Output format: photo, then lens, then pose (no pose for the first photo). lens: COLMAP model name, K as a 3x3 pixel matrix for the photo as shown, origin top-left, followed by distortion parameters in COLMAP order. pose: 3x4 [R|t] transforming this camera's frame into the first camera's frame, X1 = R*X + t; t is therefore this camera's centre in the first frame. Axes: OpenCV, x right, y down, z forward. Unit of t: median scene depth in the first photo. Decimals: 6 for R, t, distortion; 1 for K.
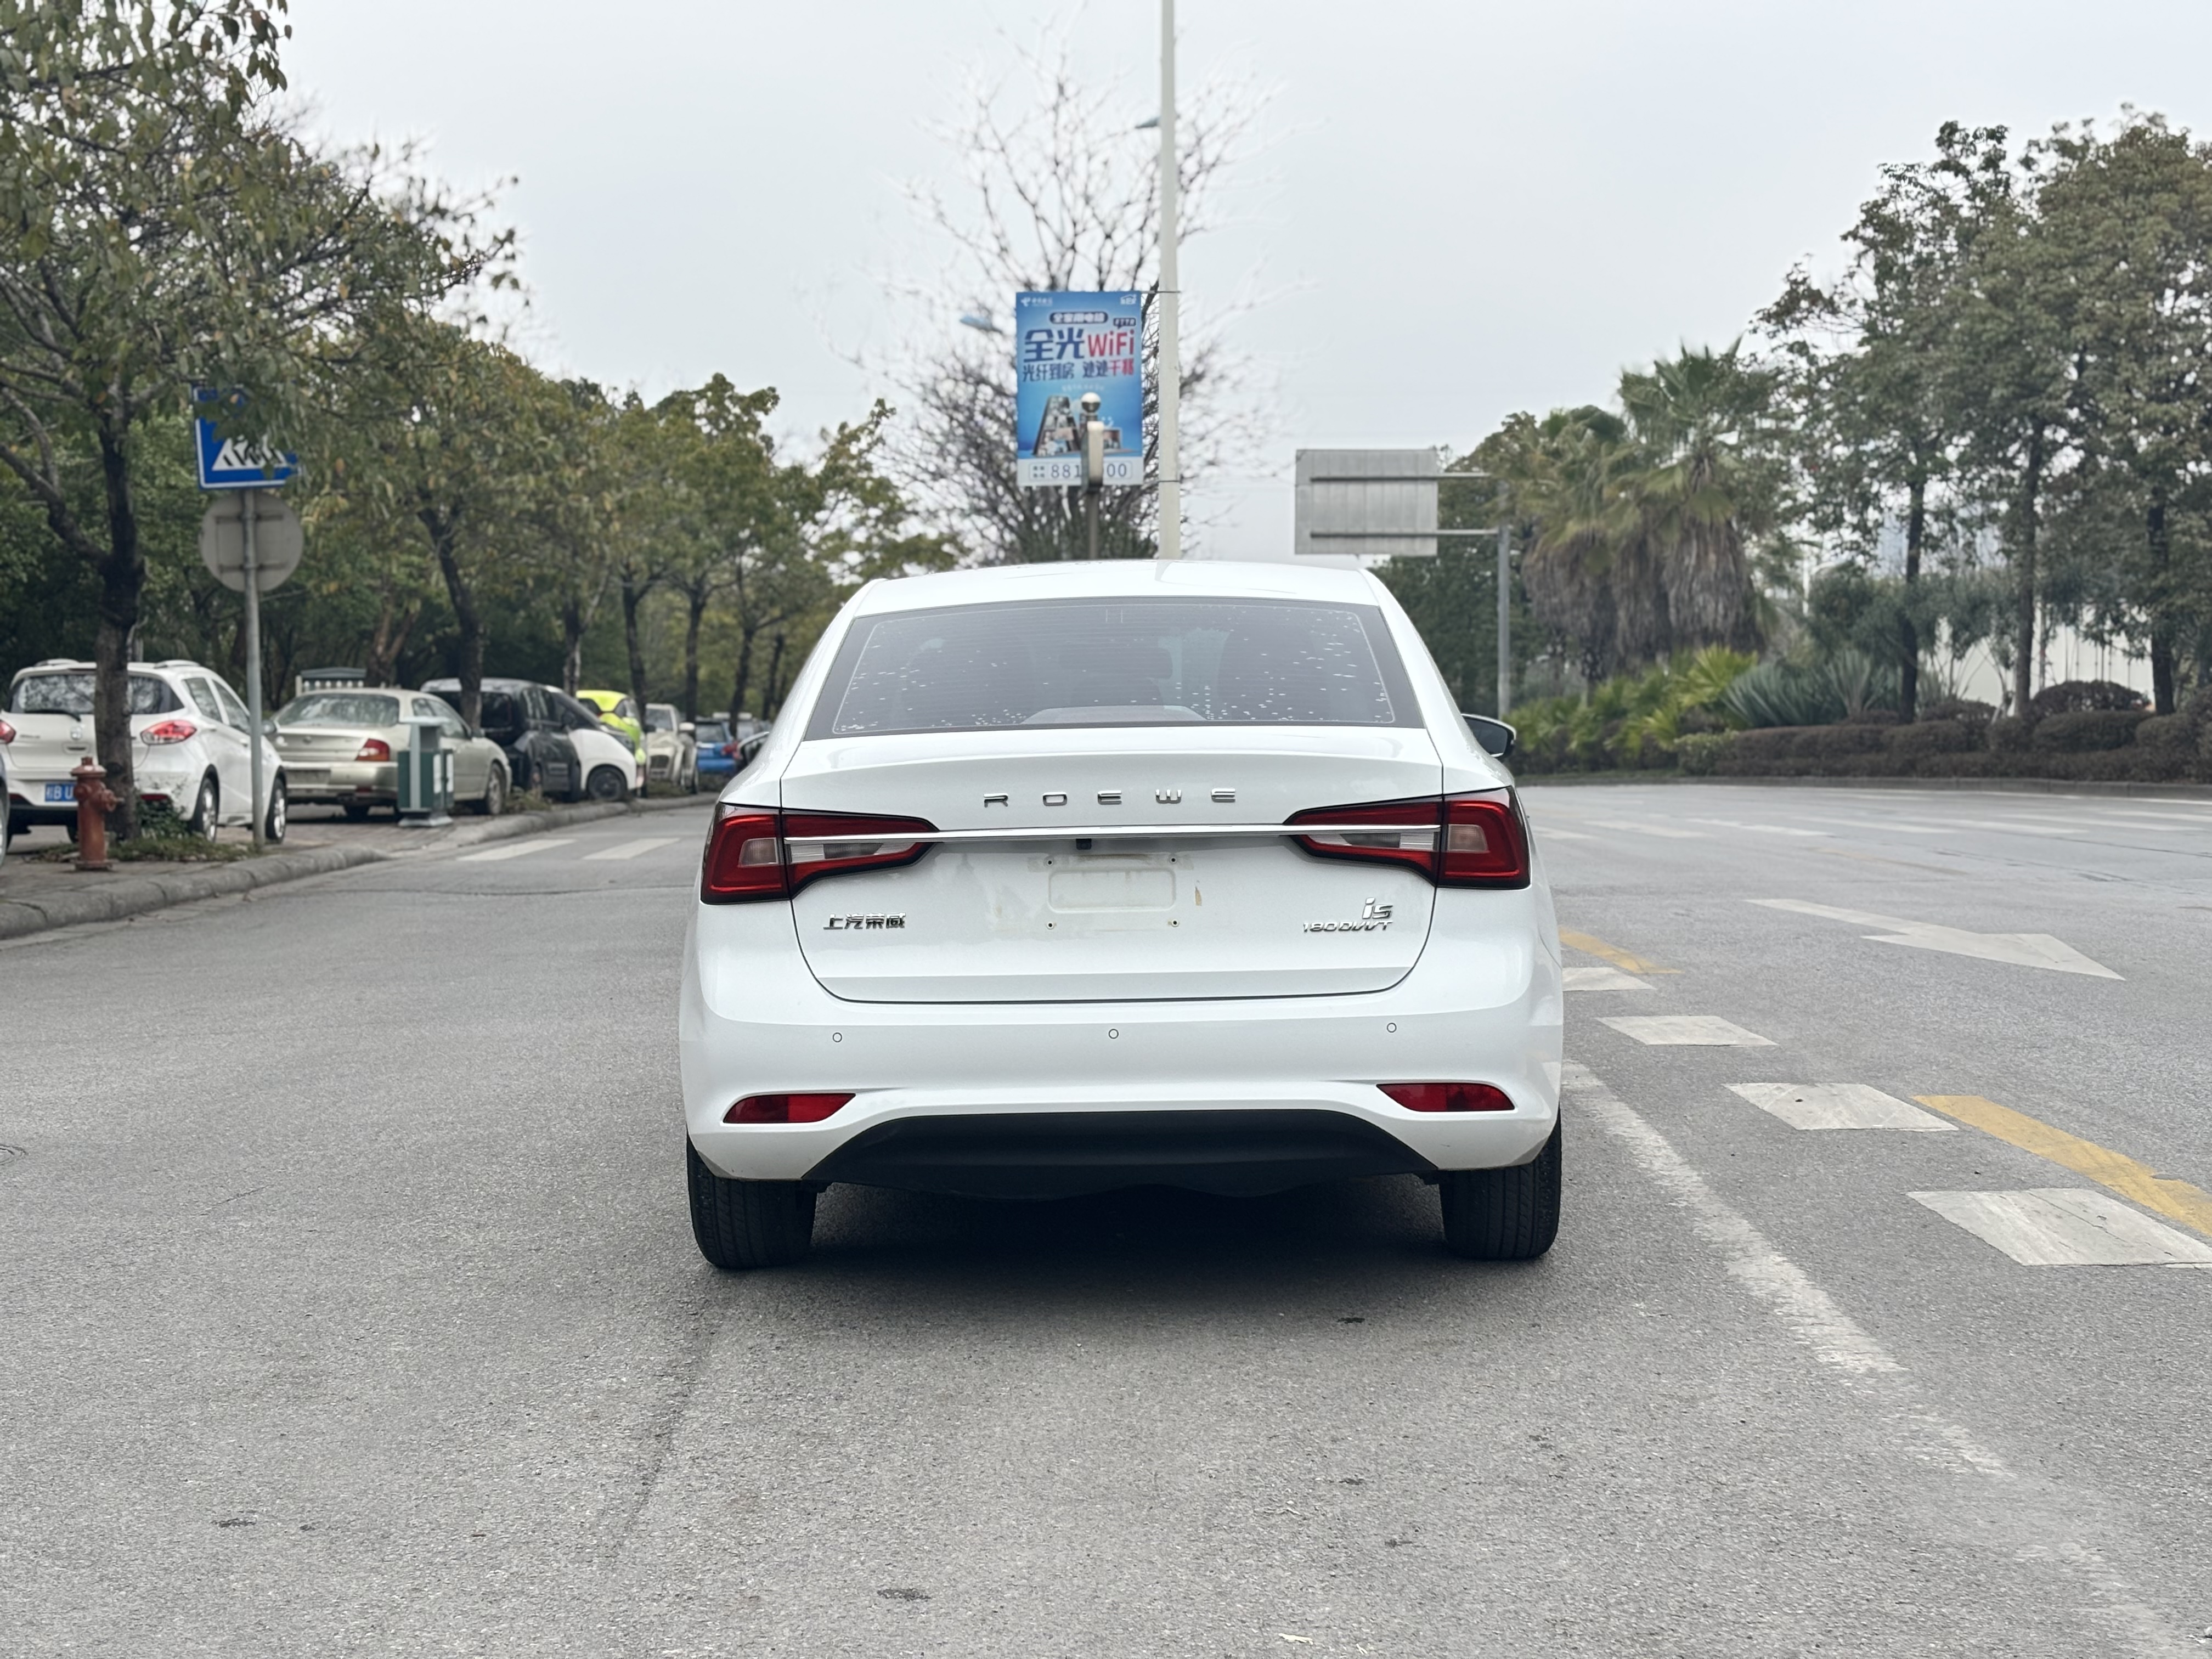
lens RADIAL K [[3417.2, 0, 1113.7], [0, 3417.2, 846.1], [0, 0, 1]] dist [0.288388, -1.148199]
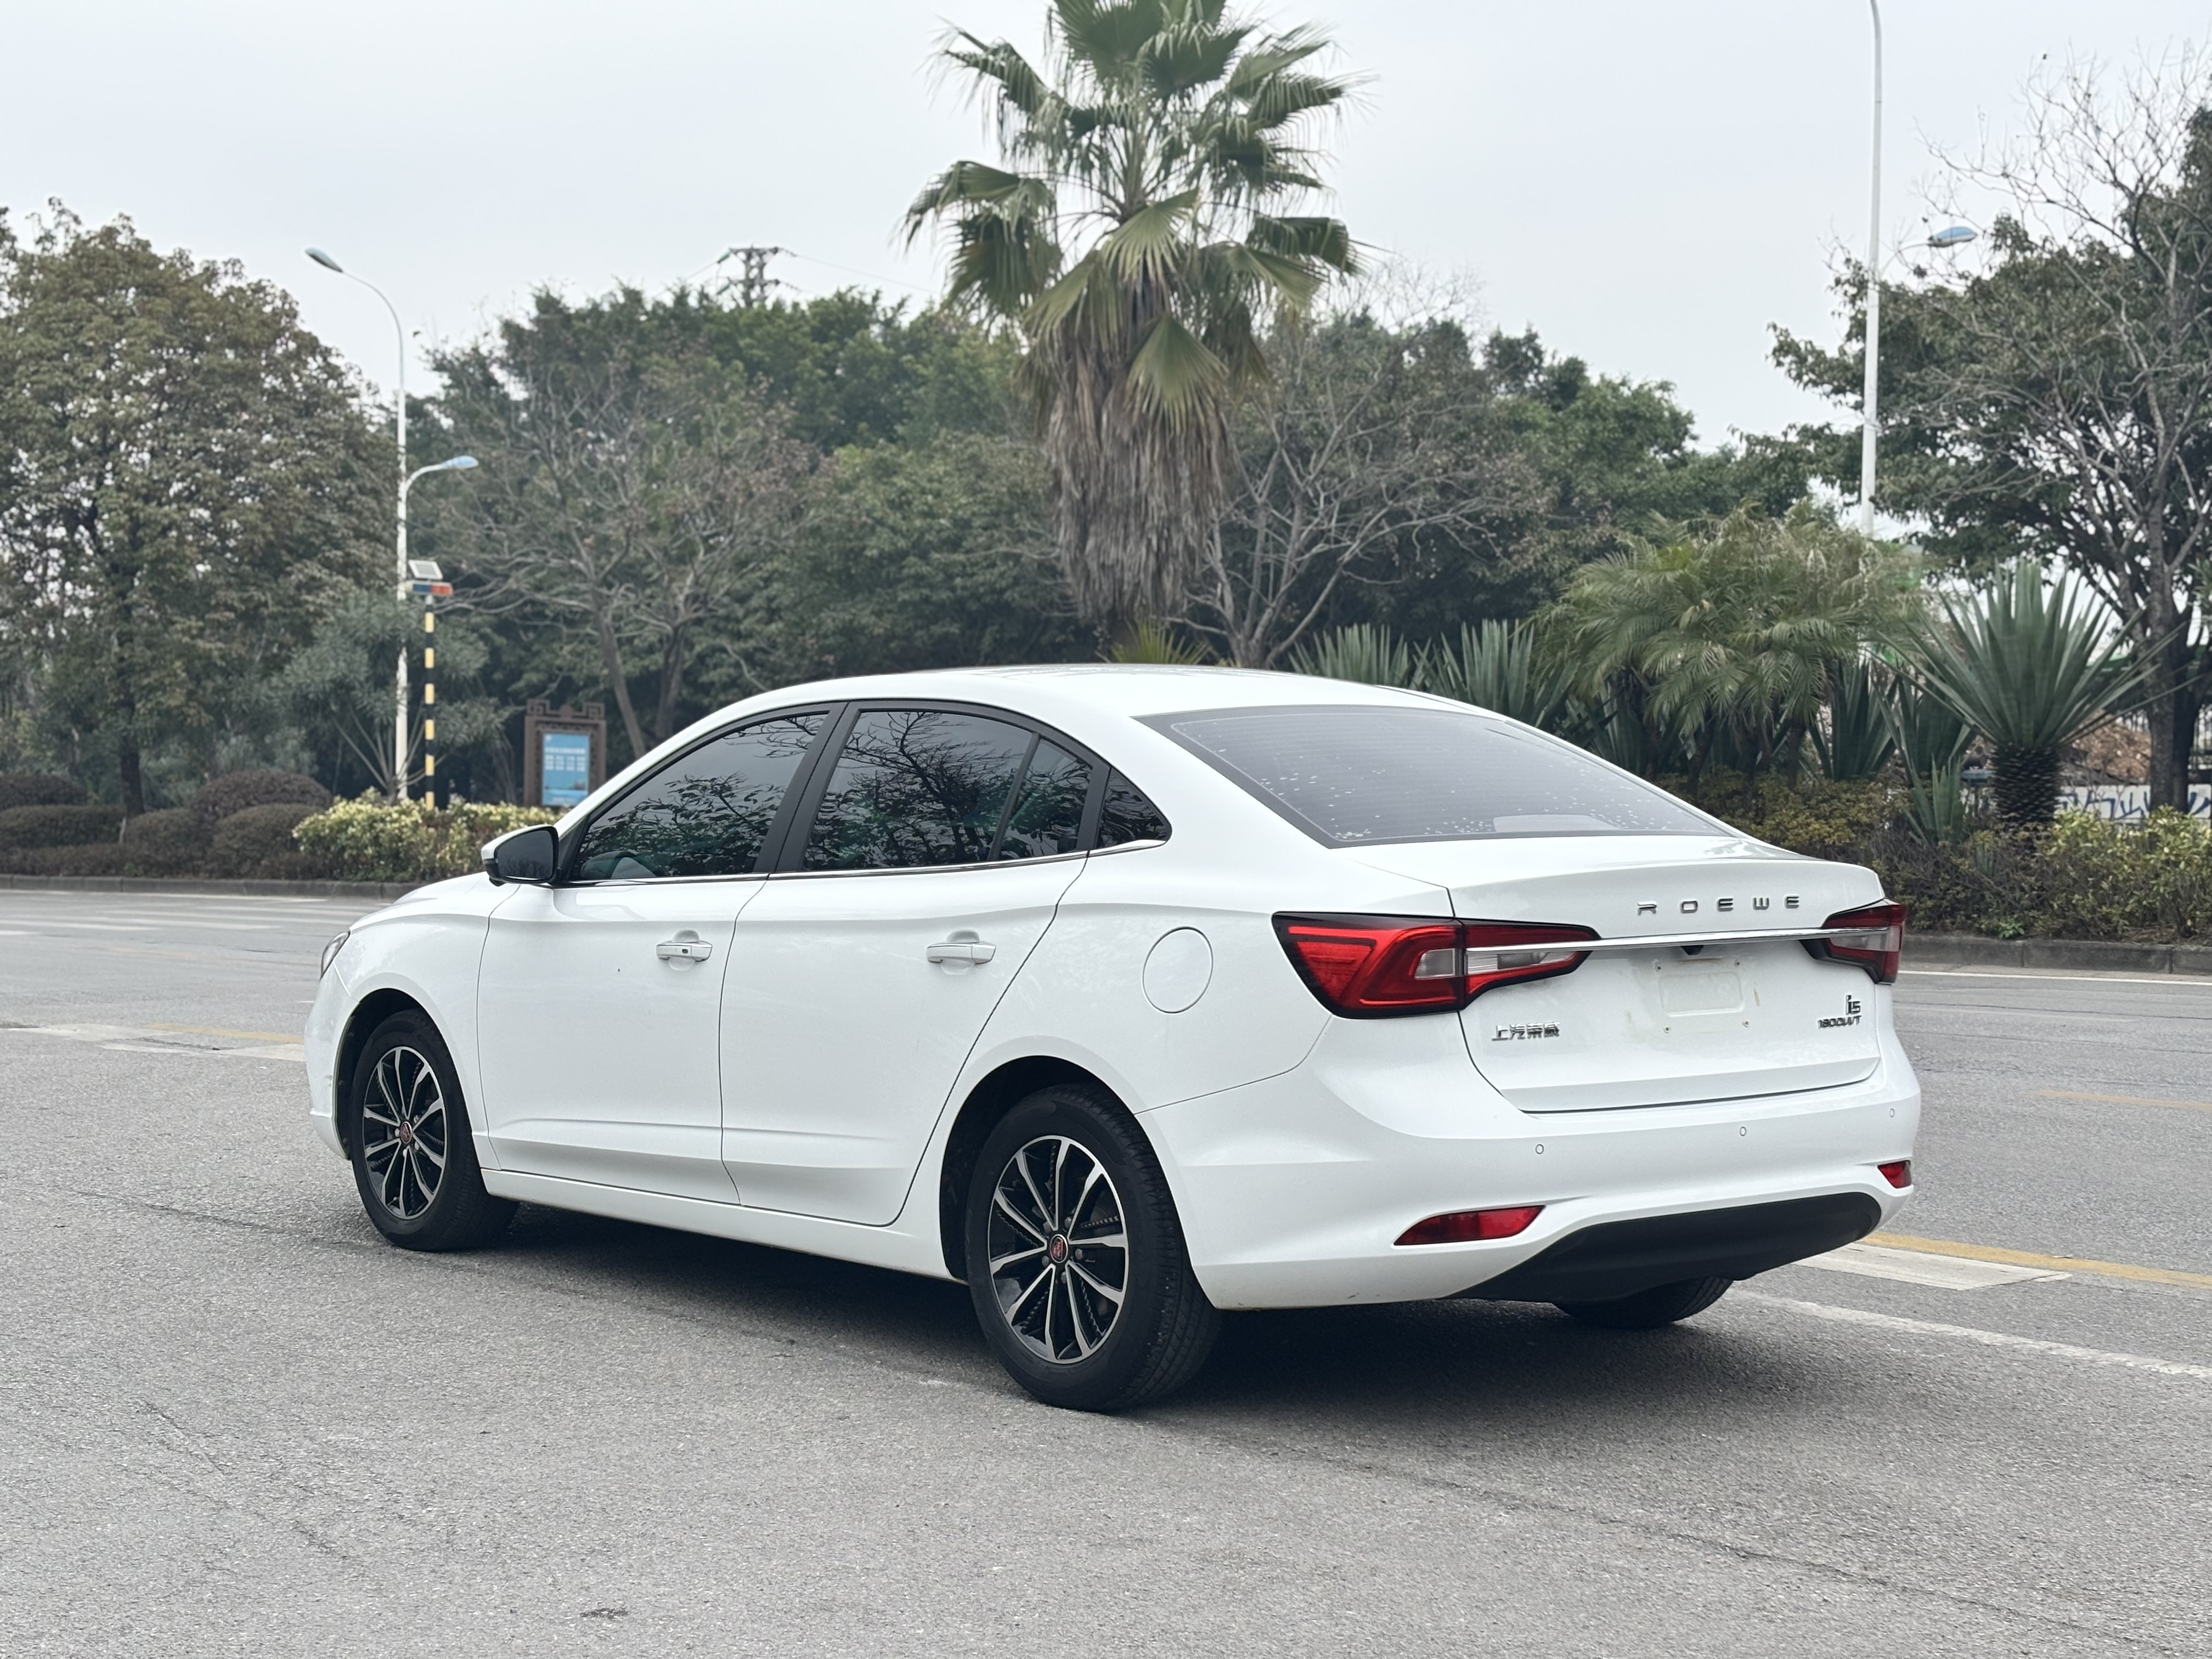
lens RADIAL K [[3417.2, 0, 1113.7], [0, 3417.2, 846.1], [0, 0, 1]] dist [0.288388, -1.148199]
pose [[0.776746, -0.001998, 0.629811, -0.127116], [0.018808, 0.999623, -0.020024, -0.002266], [-0.629533, 0.027399, 0.776490, 0.047343]]
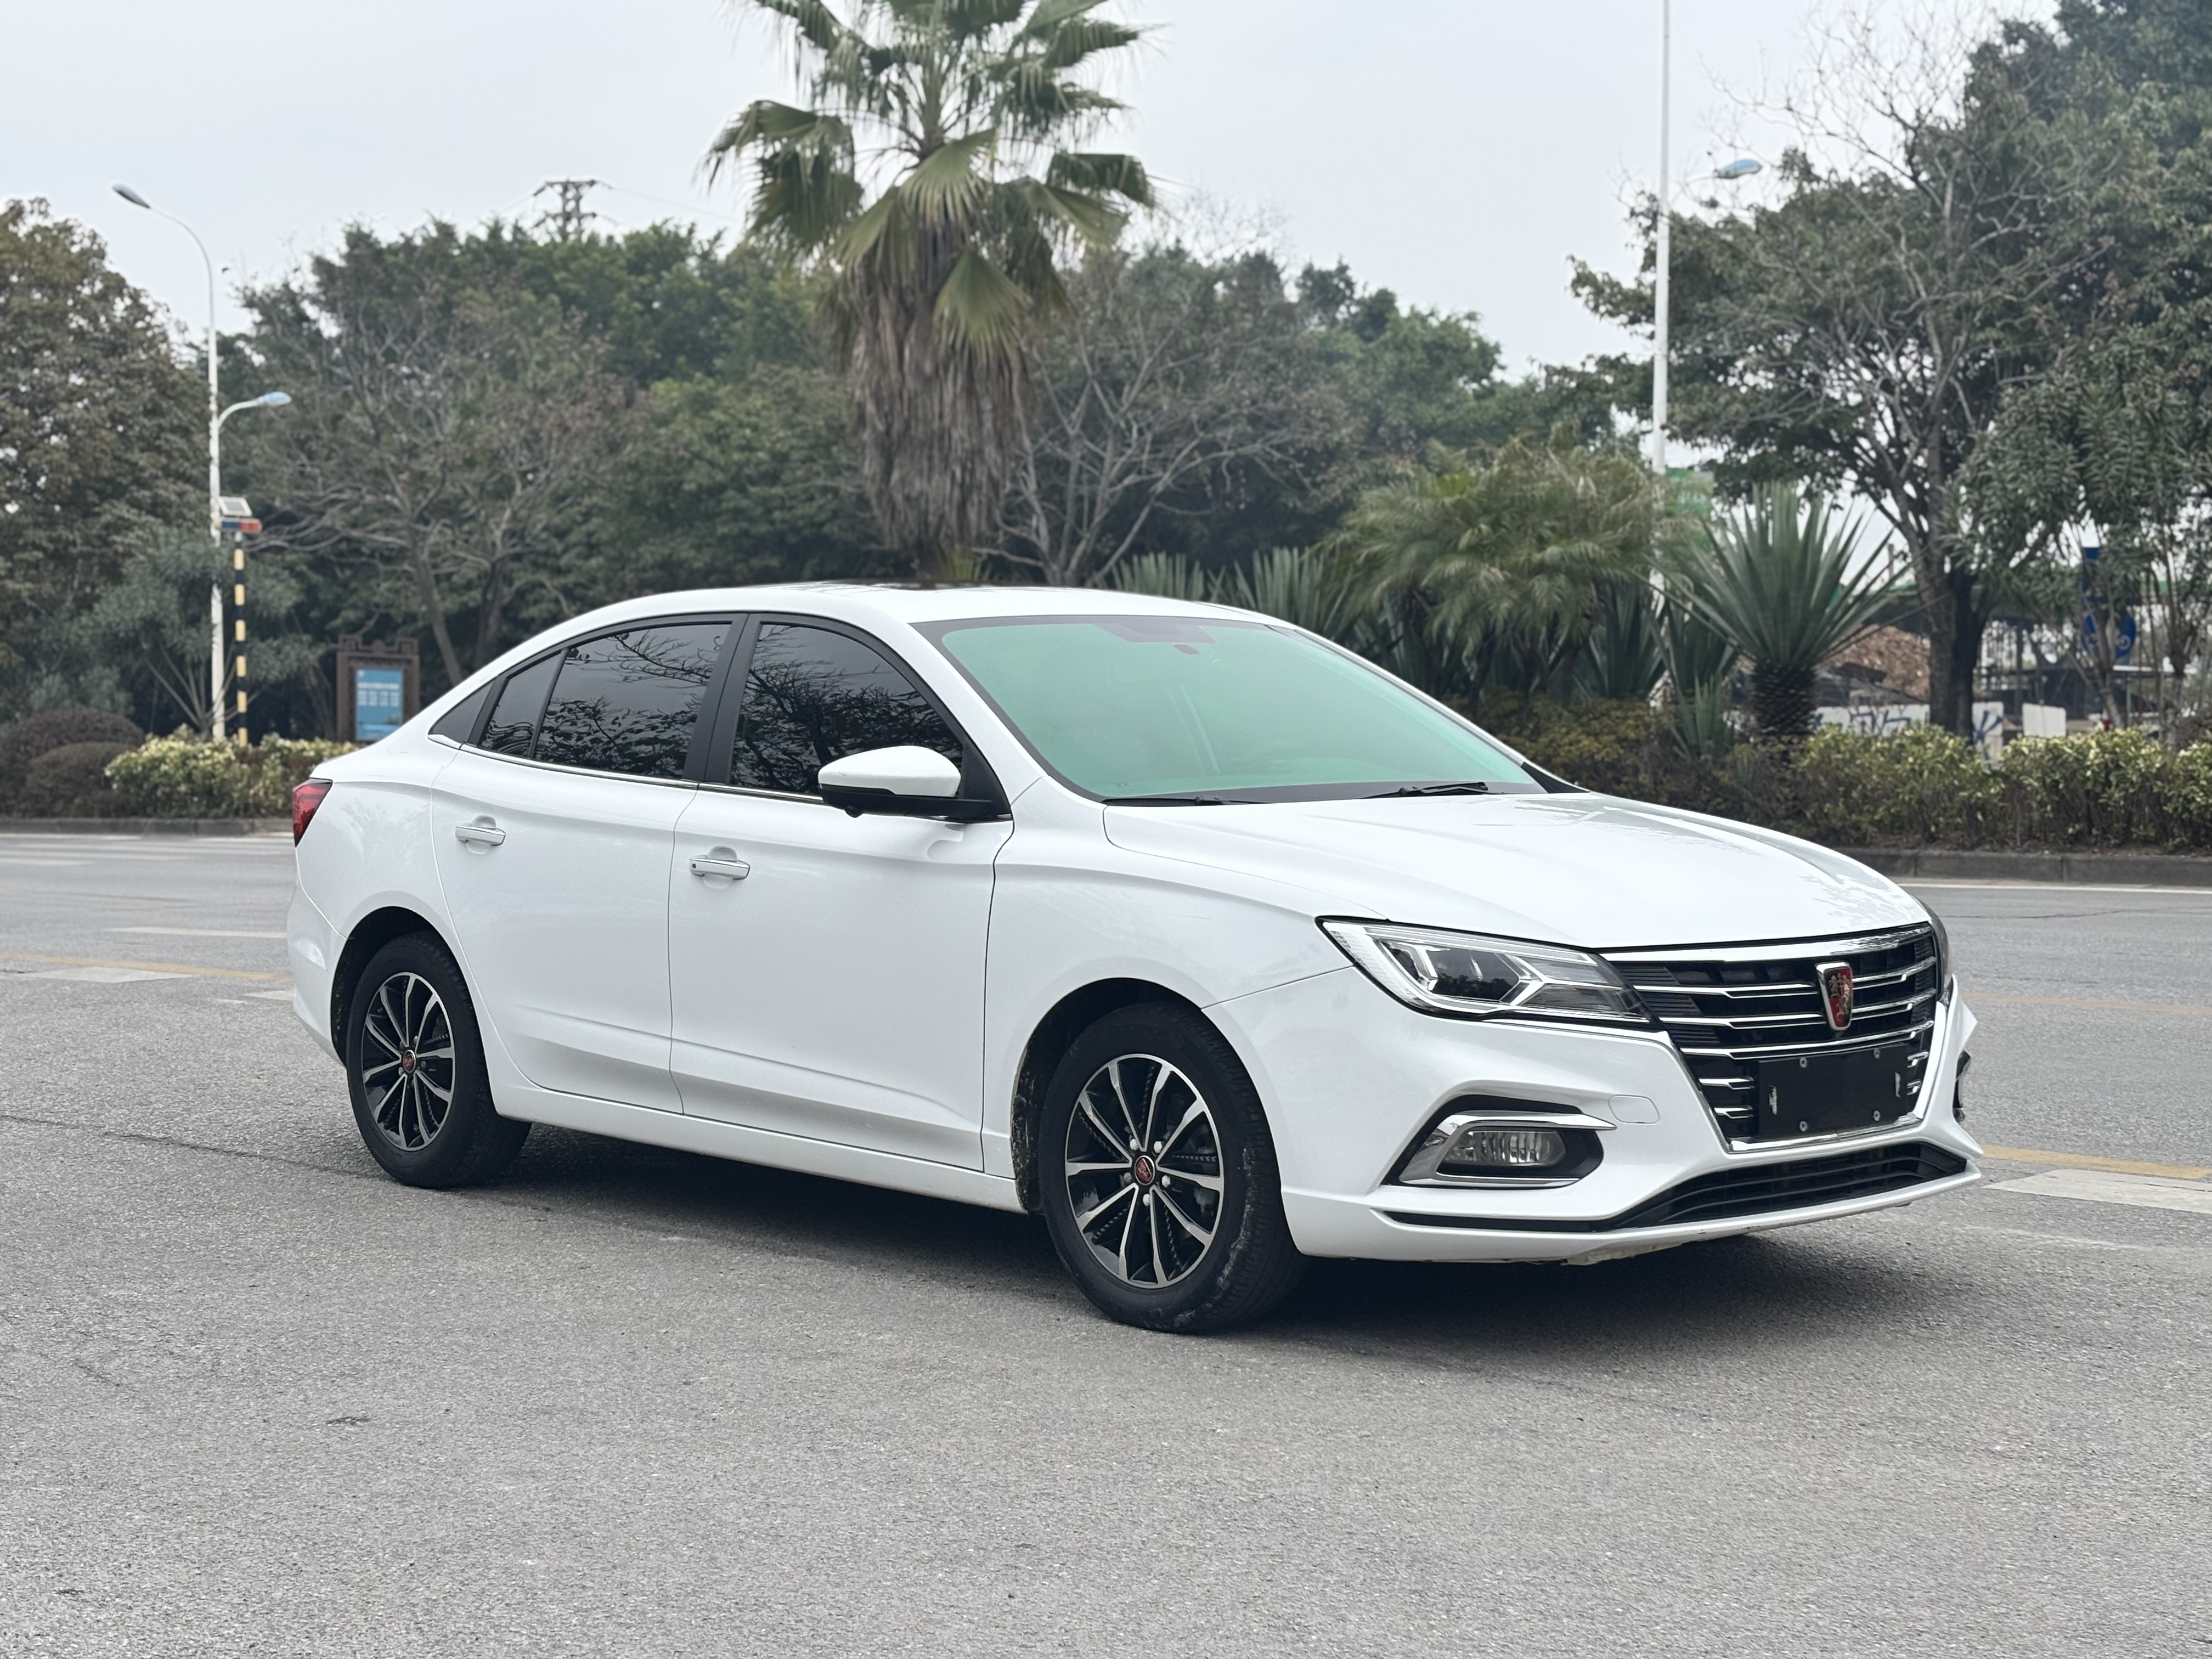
lens RADIAL K [[3417.2, 0, 1113.7], [0, 3417.2, 846.1], [0, 0, 1]] dist [0.288388, -1.148199]
pose [[0.746042, -0.024733, 0.665440, -0.133482], [0.032689, 0.999465, 0.000500, 0.000241], [-0.665096, 0.021380, 0.746452, 0.028369]]
